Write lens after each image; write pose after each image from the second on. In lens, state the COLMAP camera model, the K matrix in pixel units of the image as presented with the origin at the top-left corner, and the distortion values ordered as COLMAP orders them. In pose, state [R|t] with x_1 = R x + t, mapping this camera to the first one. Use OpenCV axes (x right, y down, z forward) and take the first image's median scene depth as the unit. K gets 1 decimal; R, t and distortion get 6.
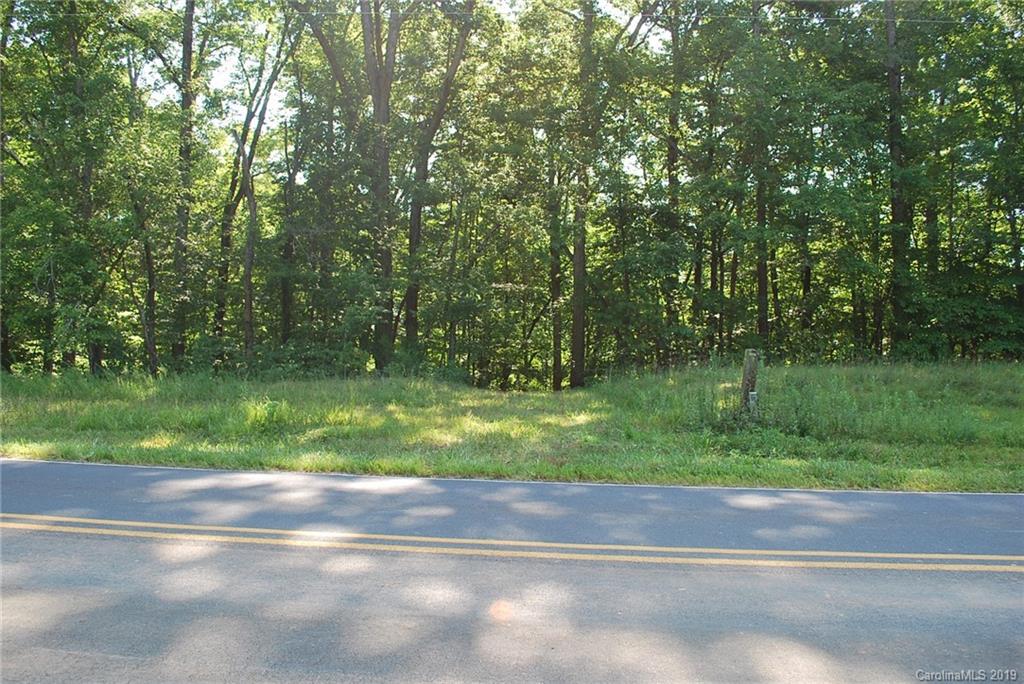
lens RADIAL K [[815.8, 0, 512.0], [0, 815.8, 342.0], [0, 0, 1]] dist [0.000286, 0.000006]
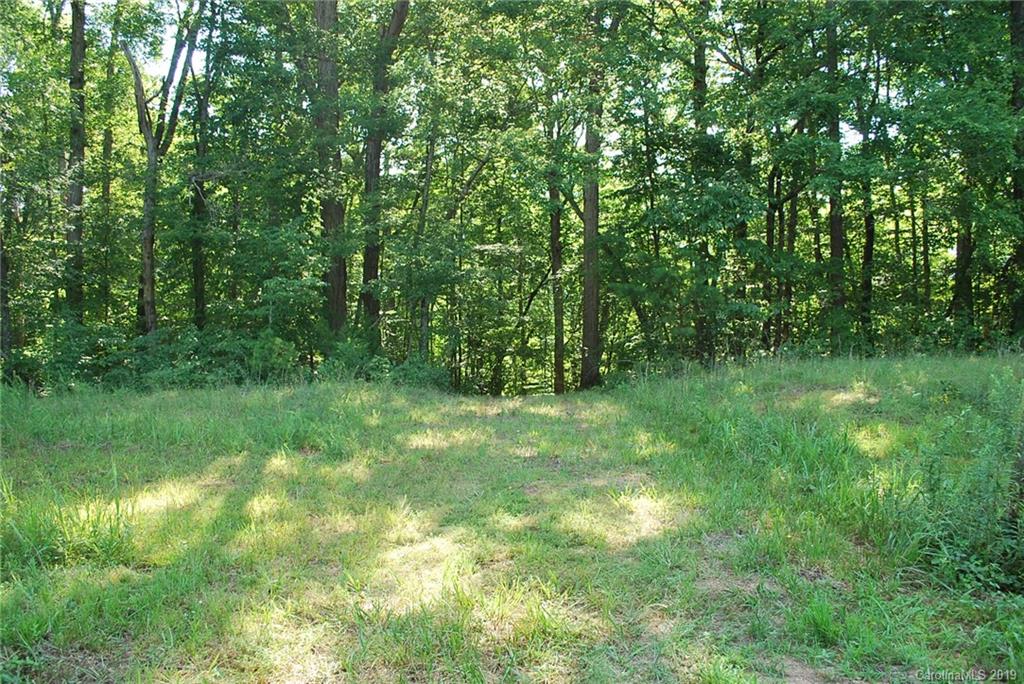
lens RADIAL K [[815.8, 0, 512.0], [0, 815.8, 342.0], [0, 0, 1]] dist [0.000286, 0.000006]
pose [[0.999910, -0.012863, 0.003764, 0.002809], [0.012732, 0.999372, 0.033081, -0.005932], [-0.004187, -0.033030, 0.999446, 0.181262]]
